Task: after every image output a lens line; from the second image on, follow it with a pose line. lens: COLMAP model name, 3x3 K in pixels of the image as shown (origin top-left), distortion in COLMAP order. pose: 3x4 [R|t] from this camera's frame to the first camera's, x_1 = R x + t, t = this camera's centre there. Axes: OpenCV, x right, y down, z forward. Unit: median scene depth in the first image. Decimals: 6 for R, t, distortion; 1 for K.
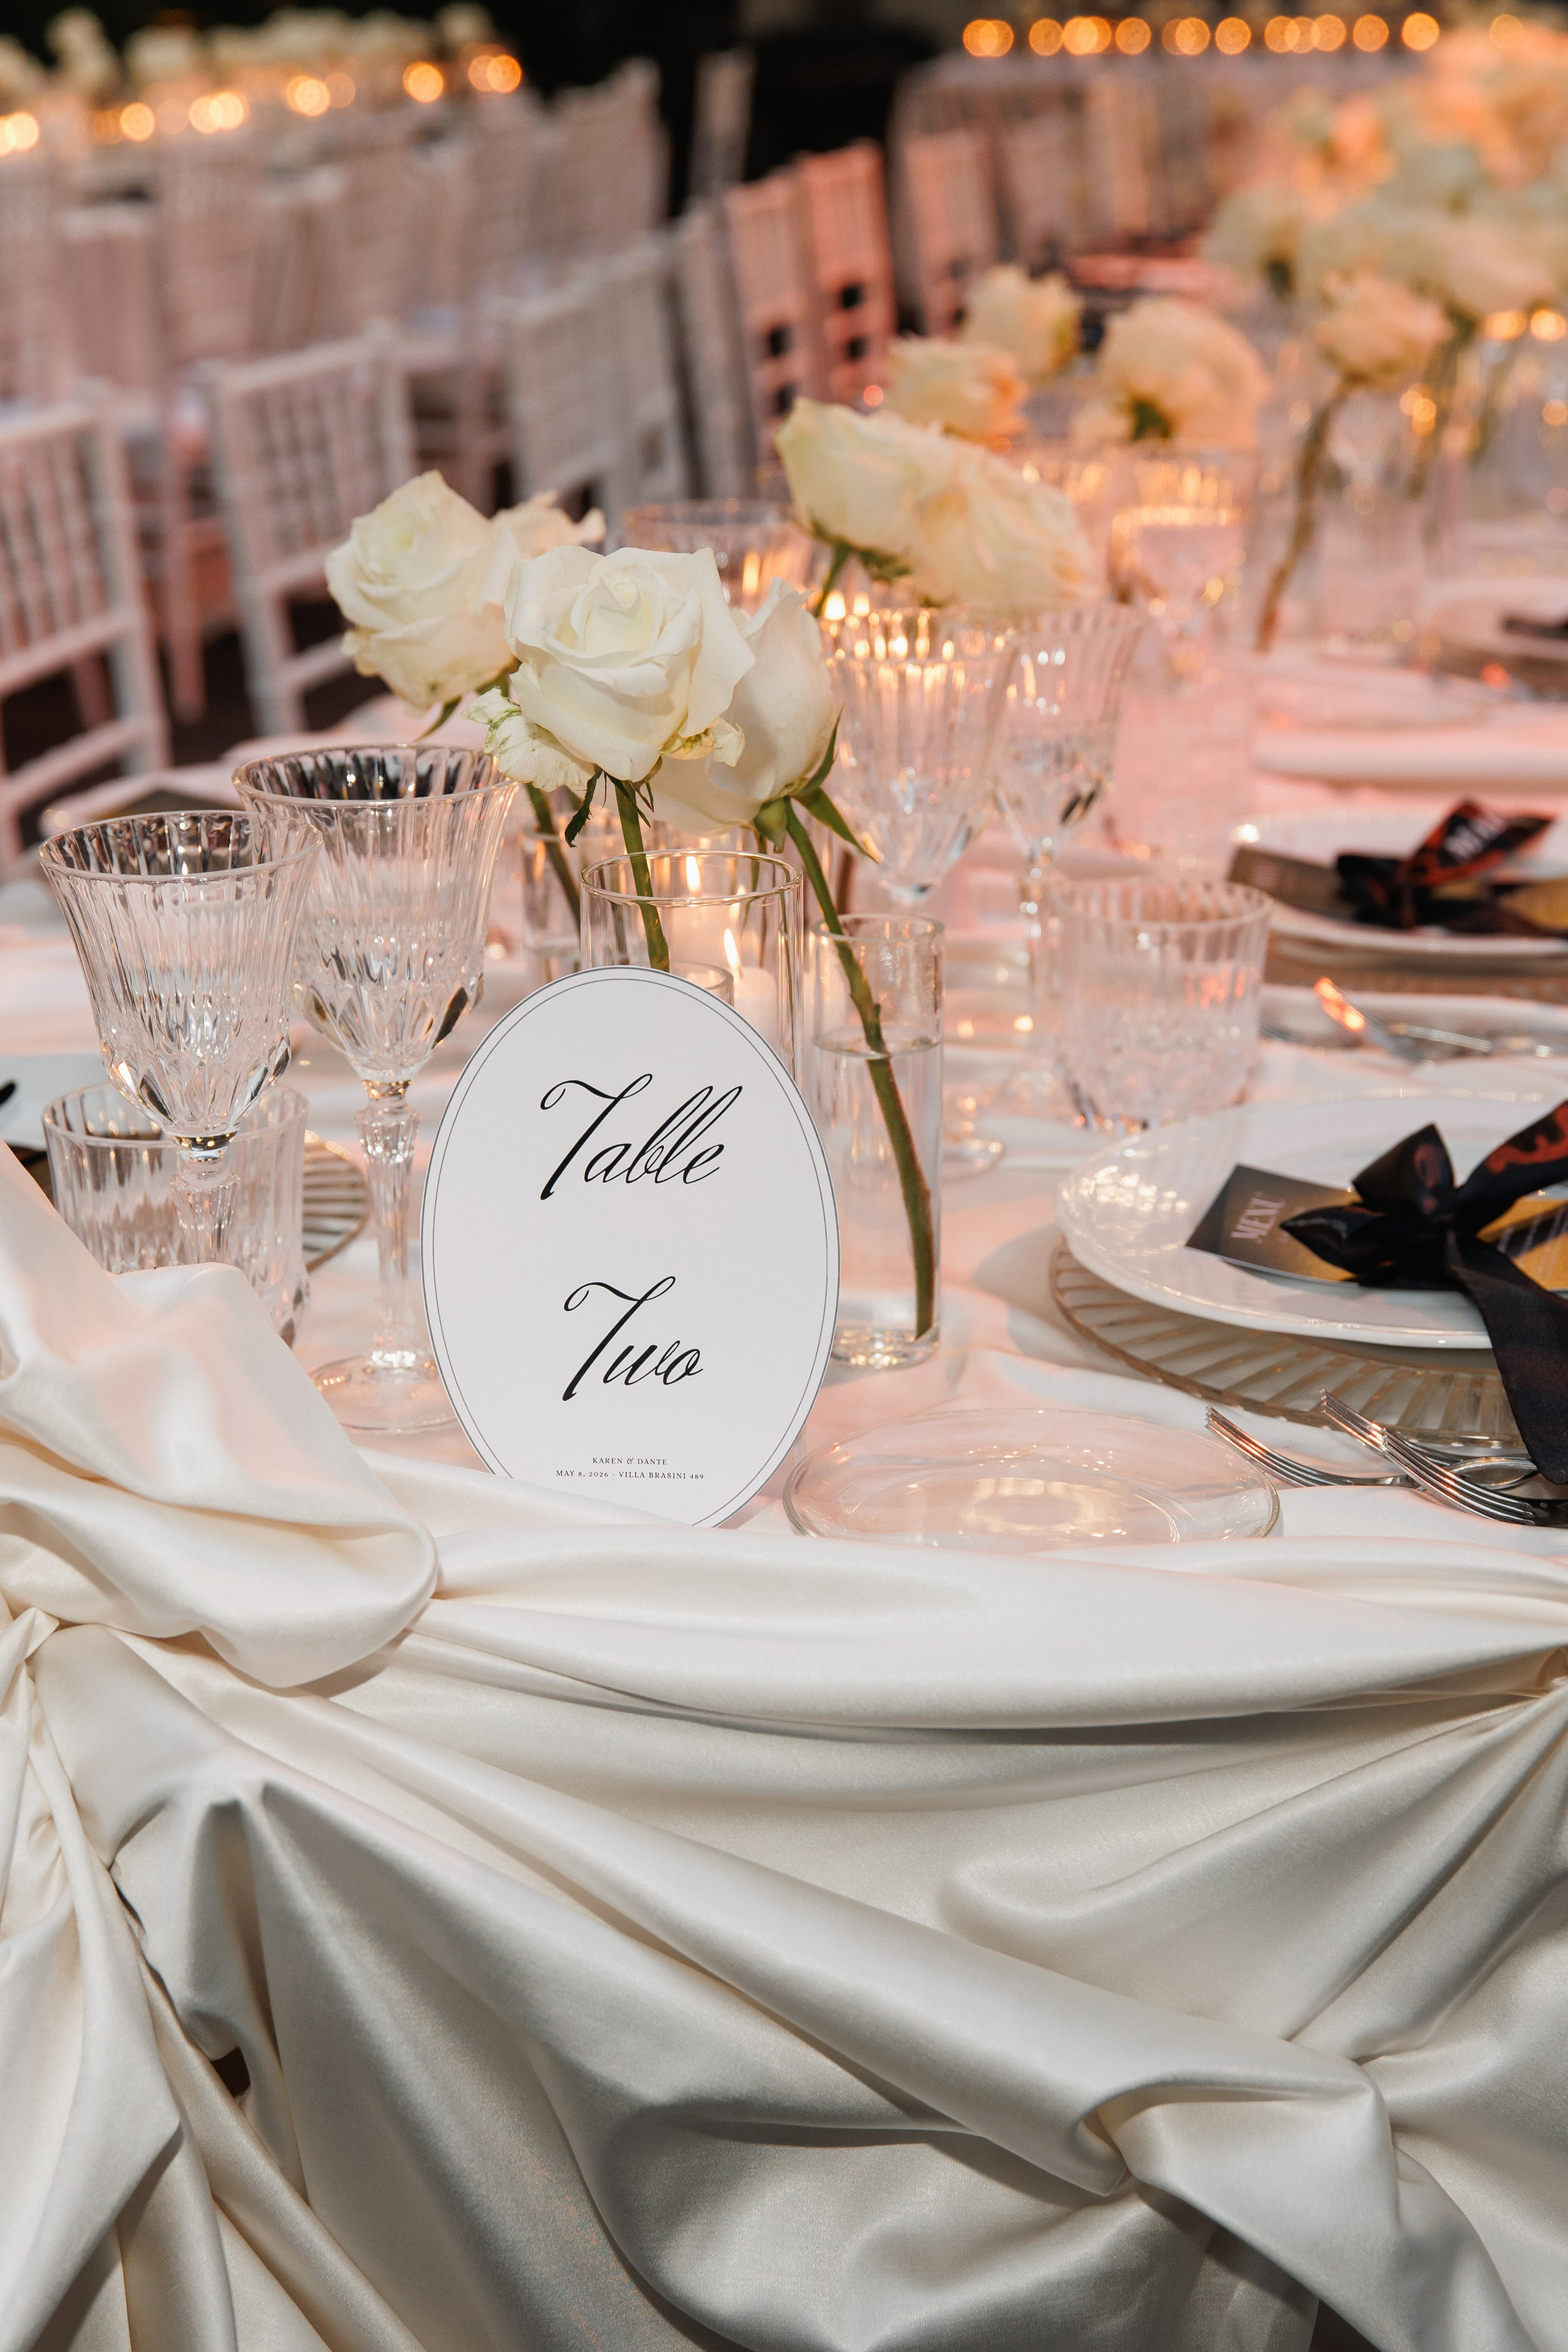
lens RADIAL K [[3725.6, 0, 783.7], [0, 3725.6, 1374.5], [0, 0, 1]] dist [0.024165, 0.038252]
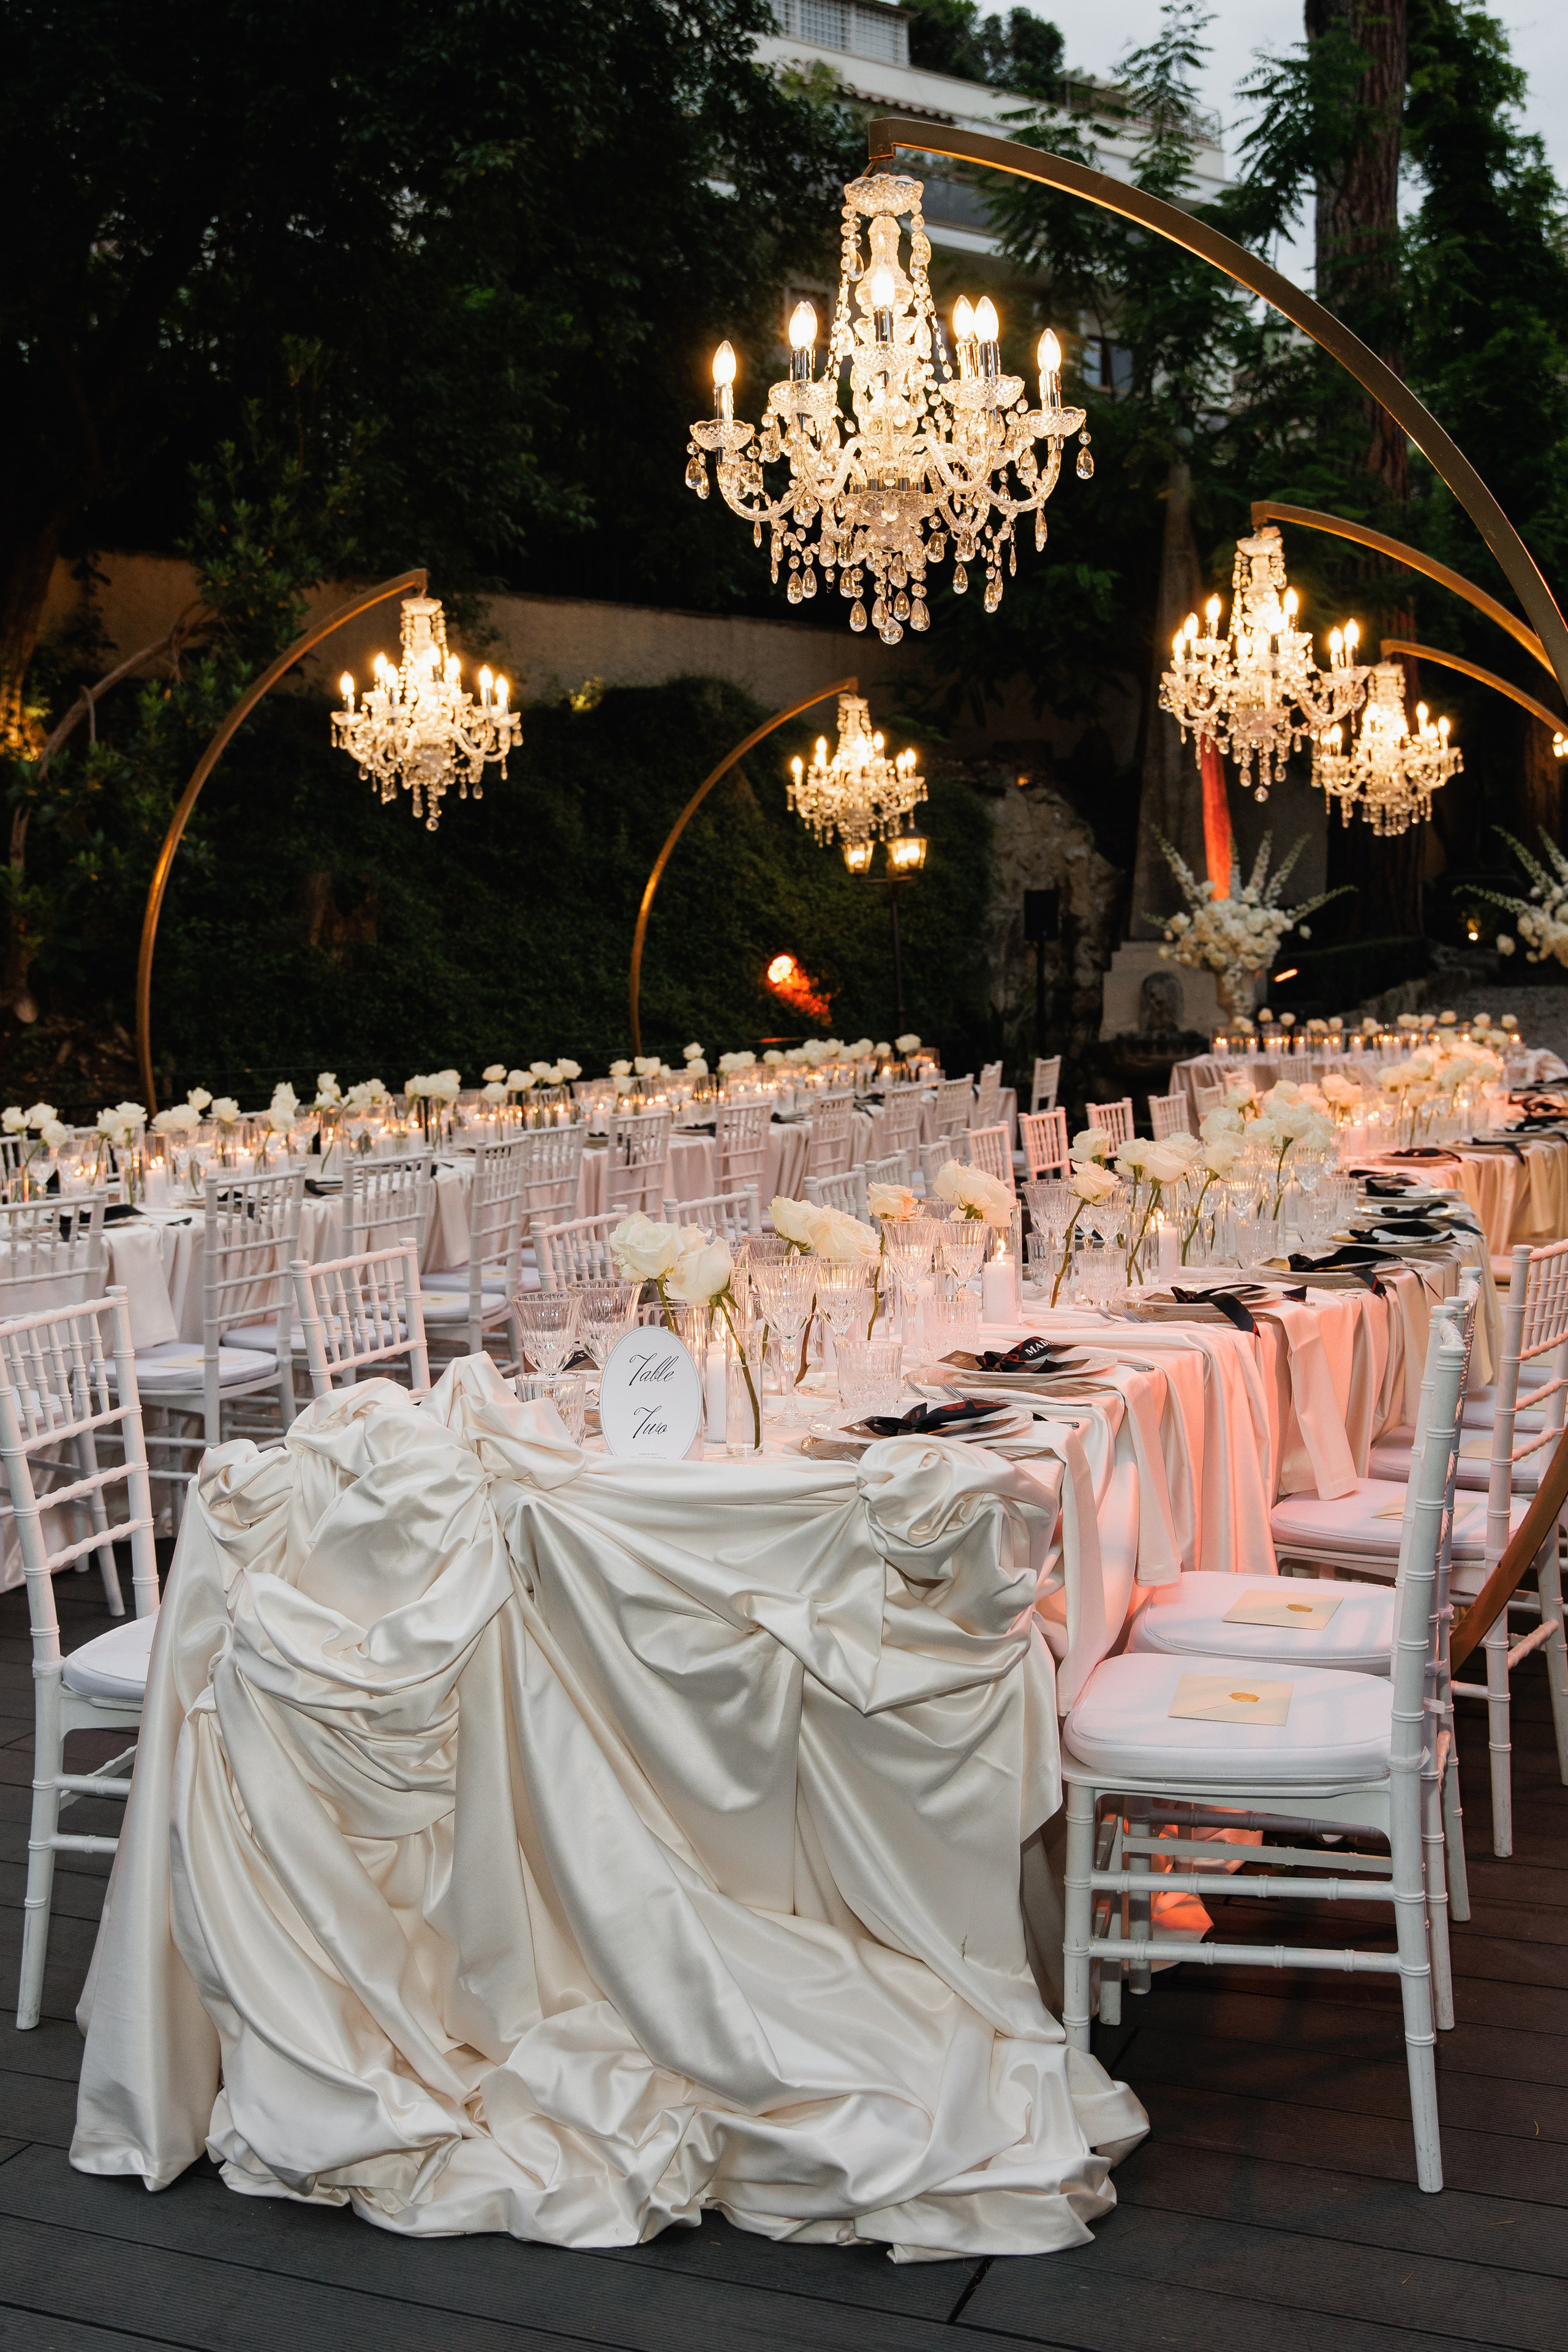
lens RADIAL K [[2447.6, 0, 784.0], [0, 2447.6, 1176.0], [0, 0, 1]] dist [-0.004048, -0.001995]
pose [[0.986443, 0.001401, -0.164099, 0.439485], [-0.047329, 0.959903, -0.276308, 0.377624], [0.157132, 0.280328, 0.946956, -1.249590]]
